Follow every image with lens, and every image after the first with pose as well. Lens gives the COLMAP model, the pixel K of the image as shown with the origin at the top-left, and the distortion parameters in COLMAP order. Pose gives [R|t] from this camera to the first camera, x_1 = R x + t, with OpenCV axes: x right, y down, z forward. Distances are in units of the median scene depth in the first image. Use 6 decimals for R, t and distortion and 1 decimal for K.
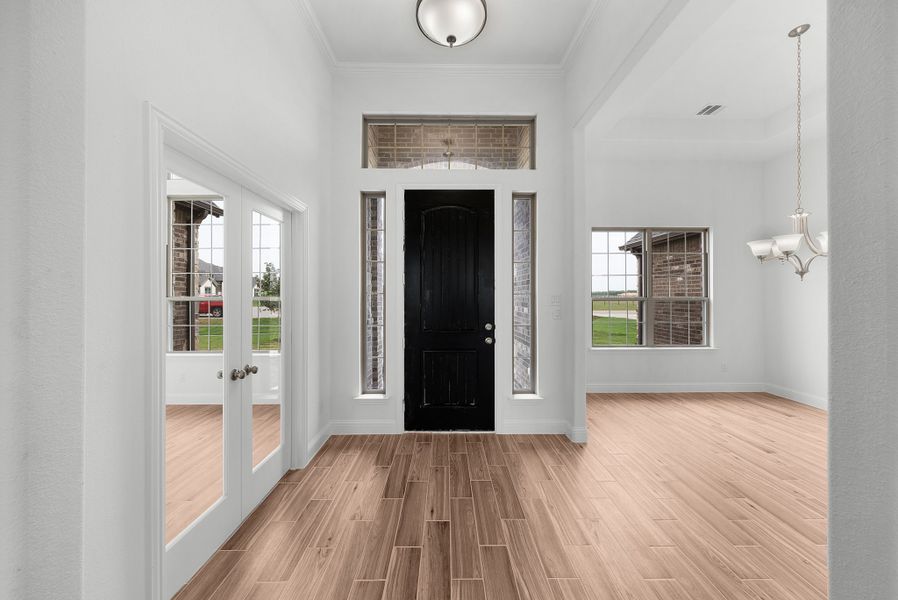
lens RADIAL K [[308.5, 0, 454.1], [0, 308.5, 295.8], [0, 0, 1]] dist [-0.003811, 0.000412]
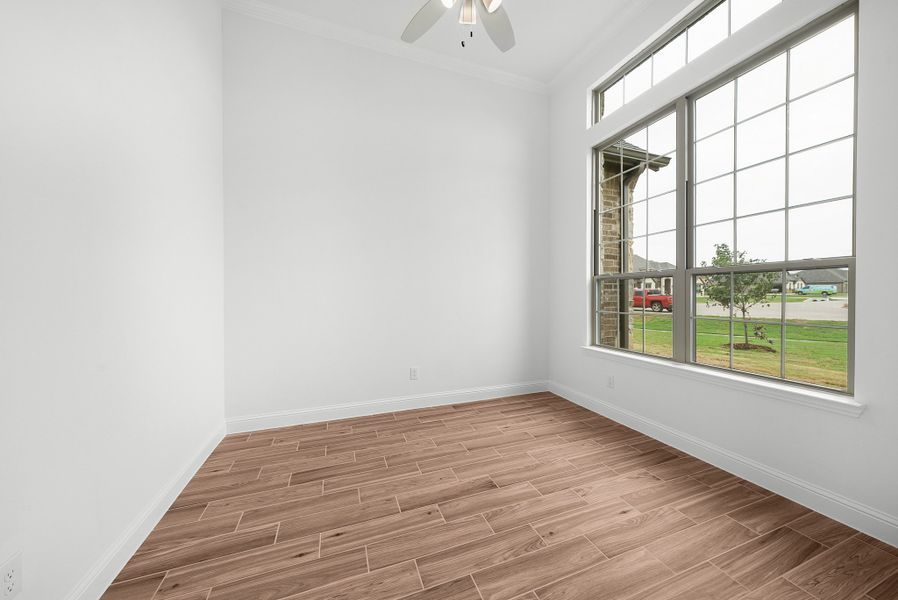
lens RADIAL K [[308.5, 0, 453.5], [0, 308.5, 297.3], [0, 0, 1]] dist [-0.003811, 0.000412]
pose [[0.325085, 0.006629, -0.945662, -0.245150], [0.004882, 0.999950, 0.008688, 0.042091], [0.945672, -0.007441, 0.325036, 0.323907]]
